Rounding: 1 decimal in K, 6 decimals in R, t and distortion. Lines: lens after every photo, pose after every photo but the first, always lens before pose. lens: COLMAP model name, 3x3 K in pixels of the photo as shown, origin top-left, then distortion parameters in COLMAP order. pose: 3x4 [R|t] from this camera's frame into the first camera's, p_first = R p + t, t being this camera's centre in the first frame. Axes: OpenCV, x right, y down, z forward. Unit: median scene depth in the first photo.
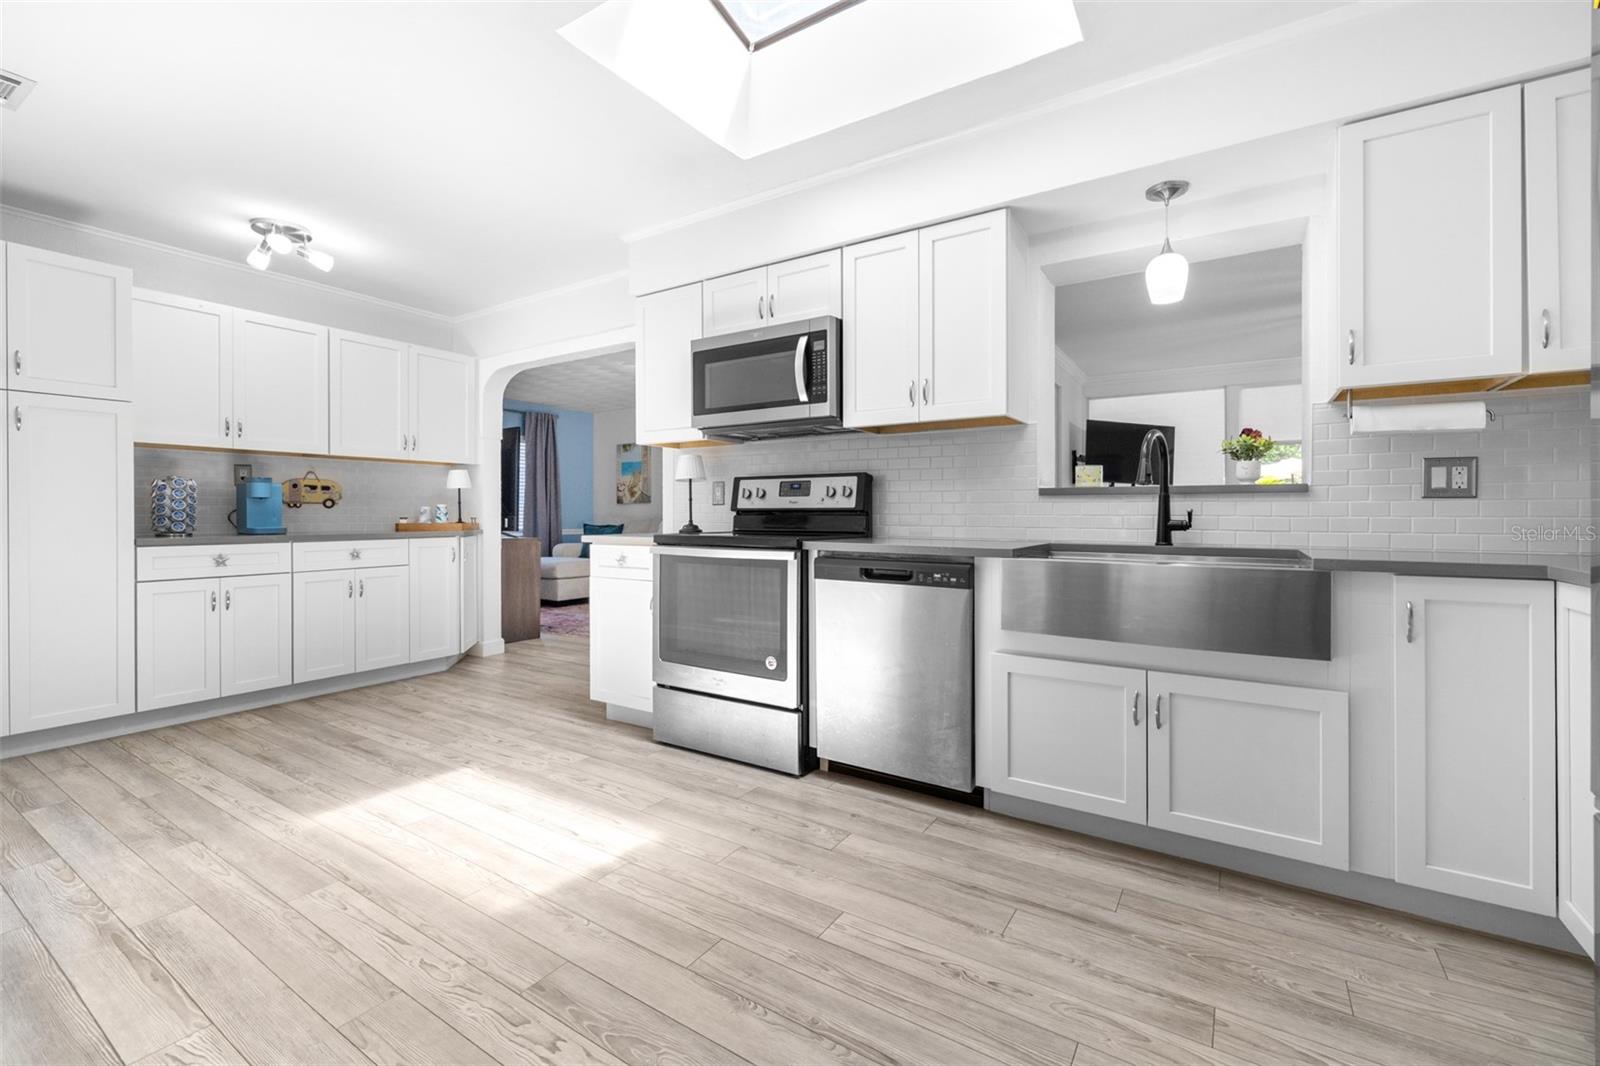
lens RADIAL K [[681.8, 0, 794.9], [0, 681.8, 524.7], [0, 0, 1]] dist [-0.001080, 0.000105]
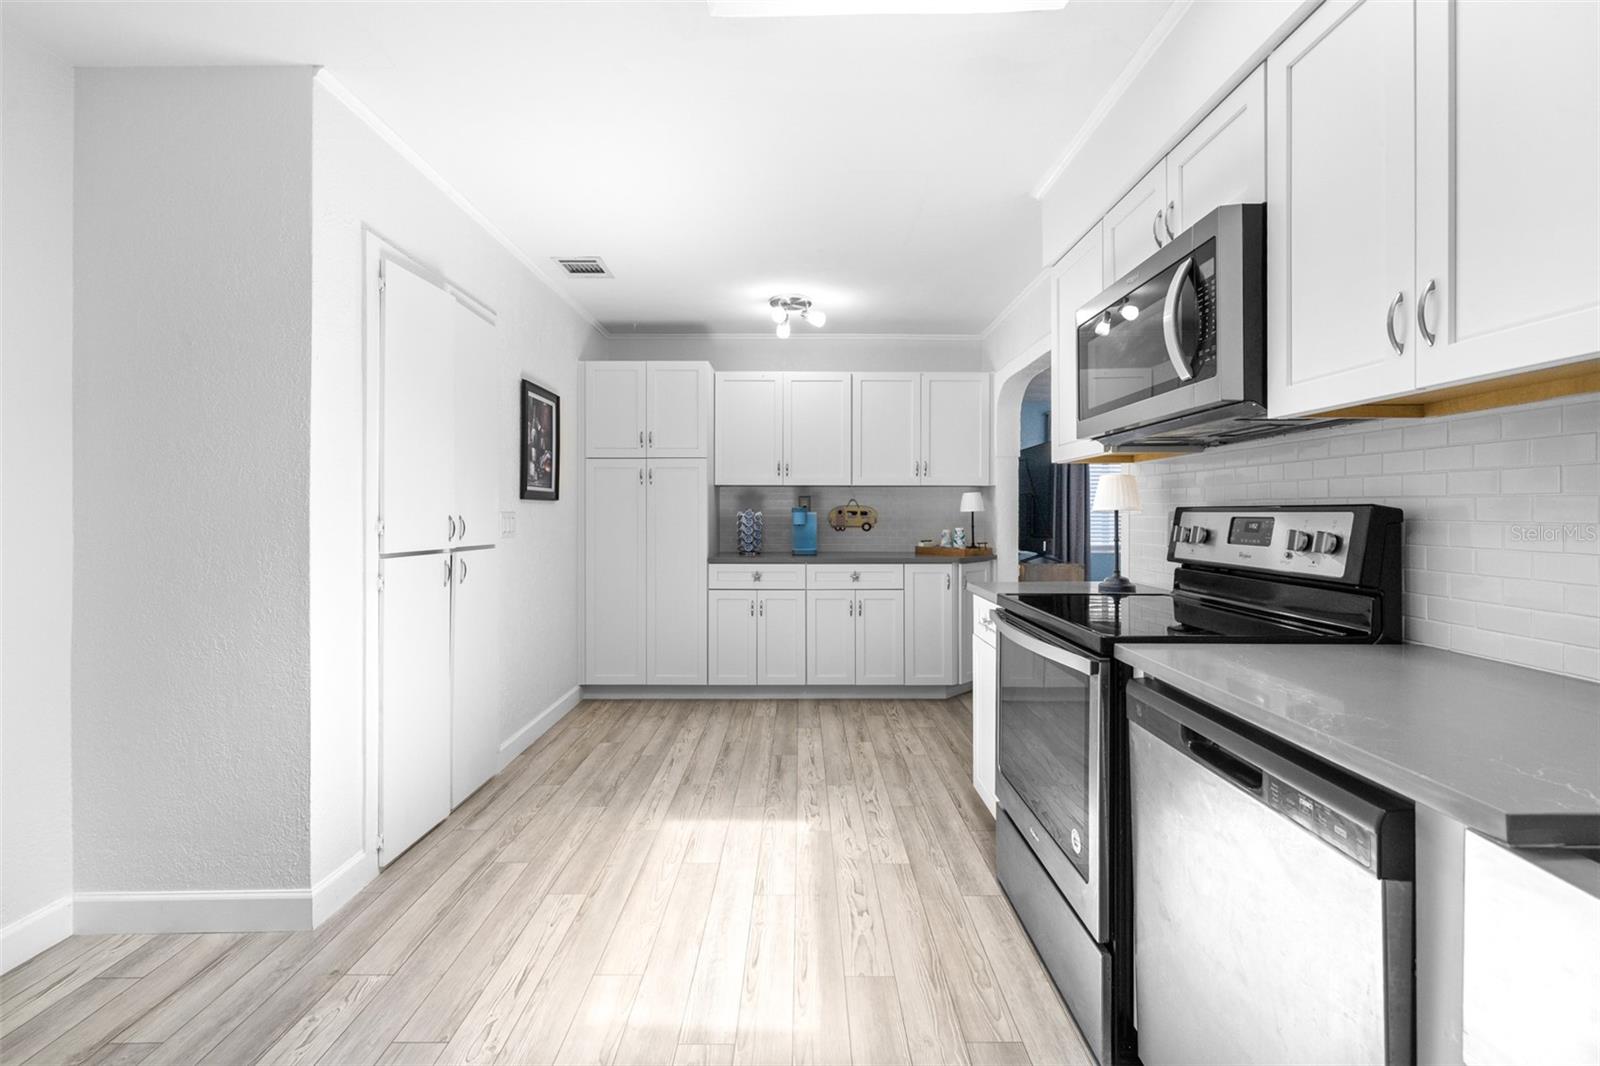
lens RADIAL K [[682.4, 0, 798.3], [0, 682.4, 515.3], [0, 0, 1]] dist [0.001552, 0.000114]
pose [[0.543080, 0.003750, -0.839673, 0.320649], [-0.014435, 0.999884, -0.004870, -0.069007], [0.839557, 0.014765, 0.543071, 0.469503]]
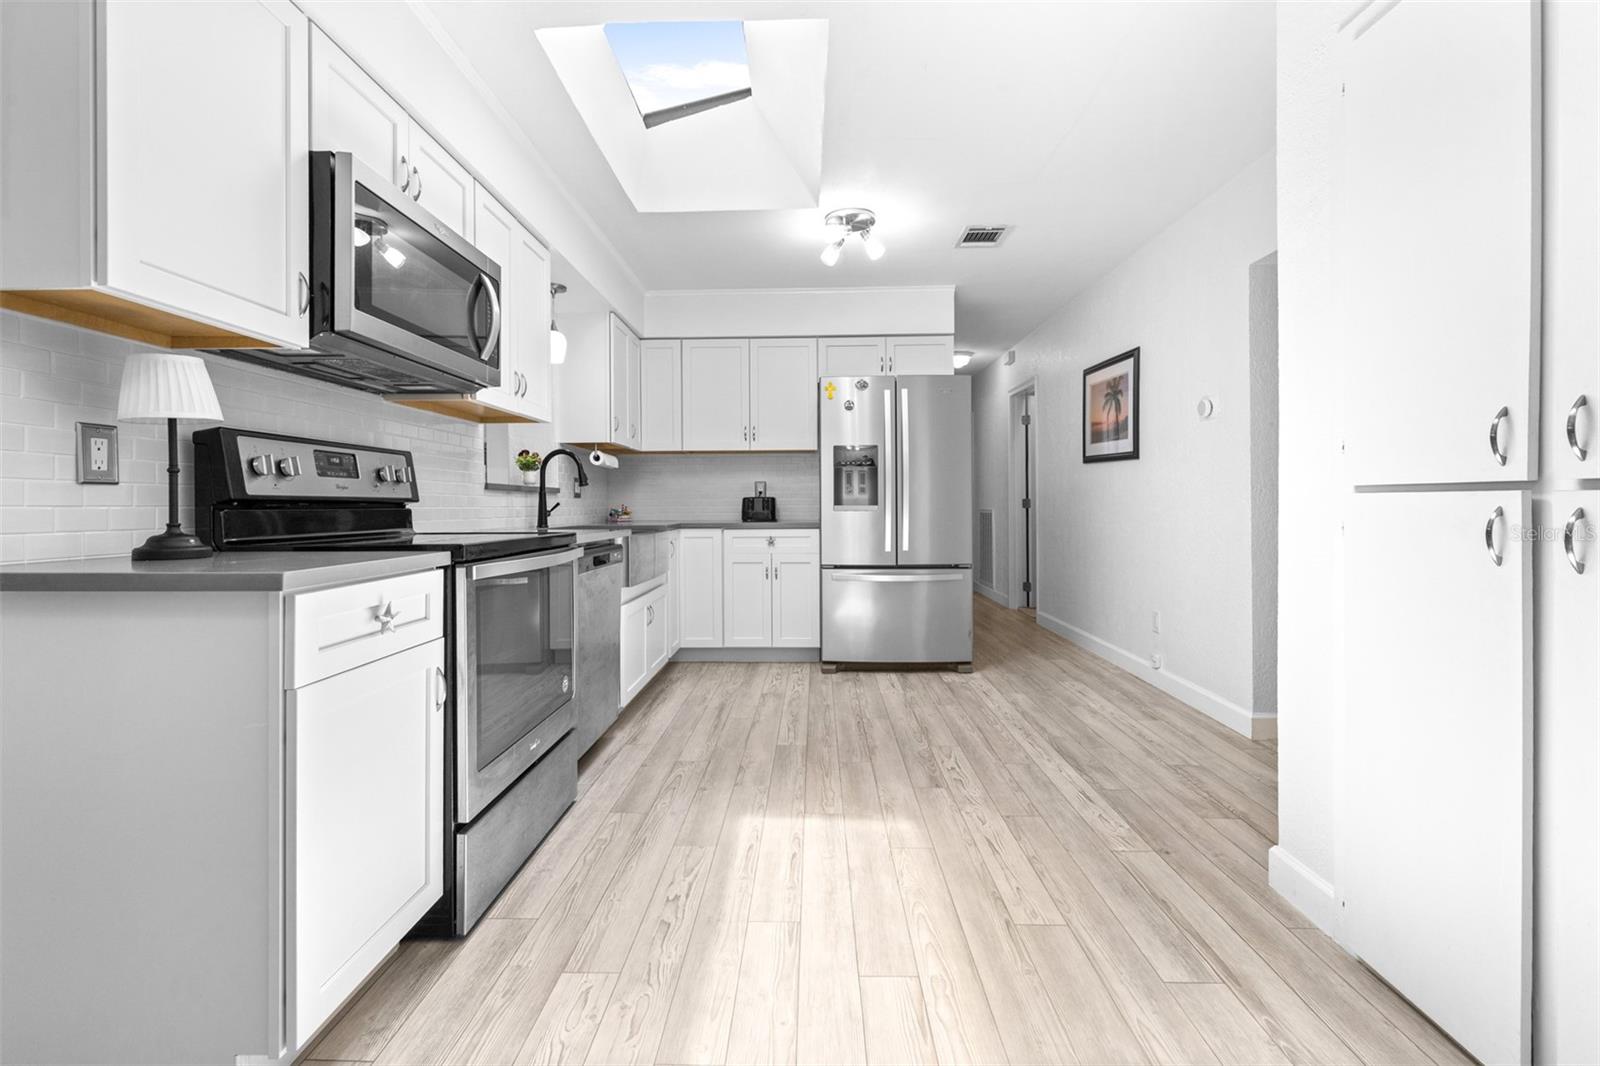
lens RADIAL K [[687.2, 0, 801.6], [0, 687.2, 510.5], [0, 0, 1]] dist [-0.000073, 0.000232]
pose [[-0.531991, -0.003900, 0.846741, -0.882965], [0.019376, 0.999671, 0.016778, -0.017103], [-0.846529, 0.025332, -0.531740, 1.175570]]
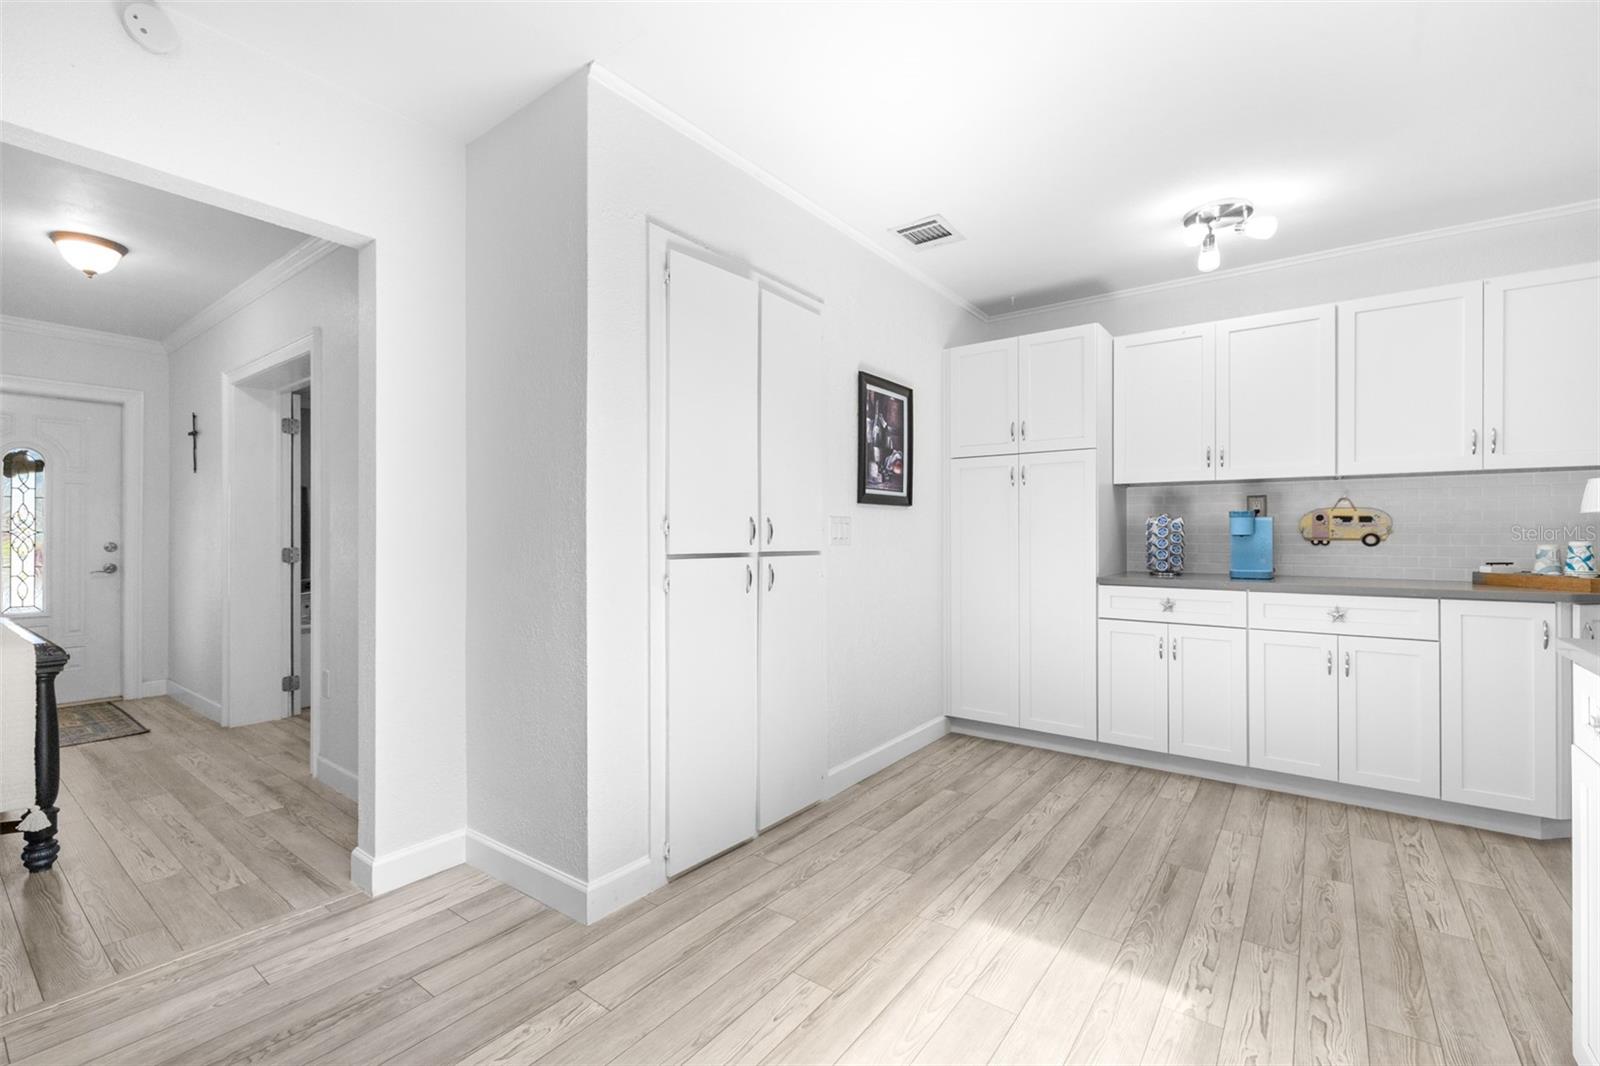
lens RADIAL K [[693.6, 0, 801.9], [0, 693.6, 534.3], [0, 0, 1]] dist [0.001291, -0.000191]
pose [[-0.065929, 0.002413, -0.997821, 0.156973], [-0.015721, 0.999870, 0.003456, -0.048089], [0.997700, 0.015915, -0.065882, 0.704687]]
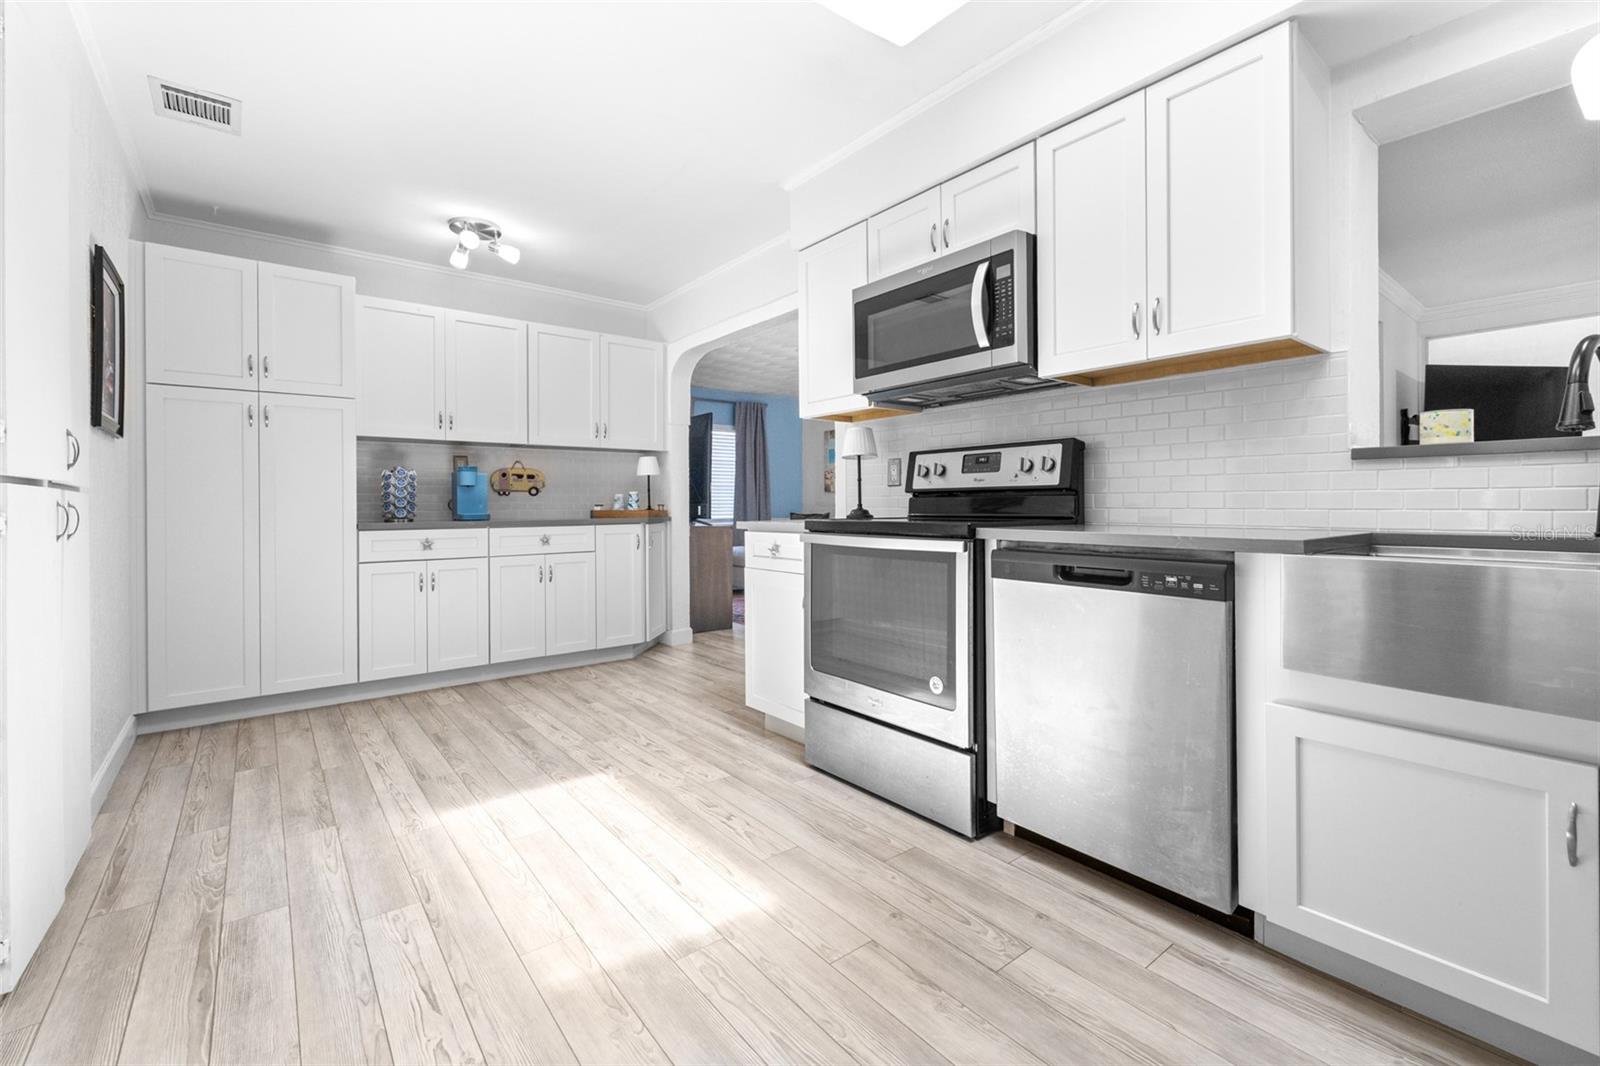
lens RADIAL K [[687.2, 0, 801.6], [0, 687.2, 510.5], [0, 0, 1]] dist [-0.000073, 0.000232]
pose [[0.947967, -0.003232, -0.318351, 0.067925], [0.000857, 0.999971, -0.007597, 0.010413], [0.318366, 0.006929, 0.947942, 0.208360]]
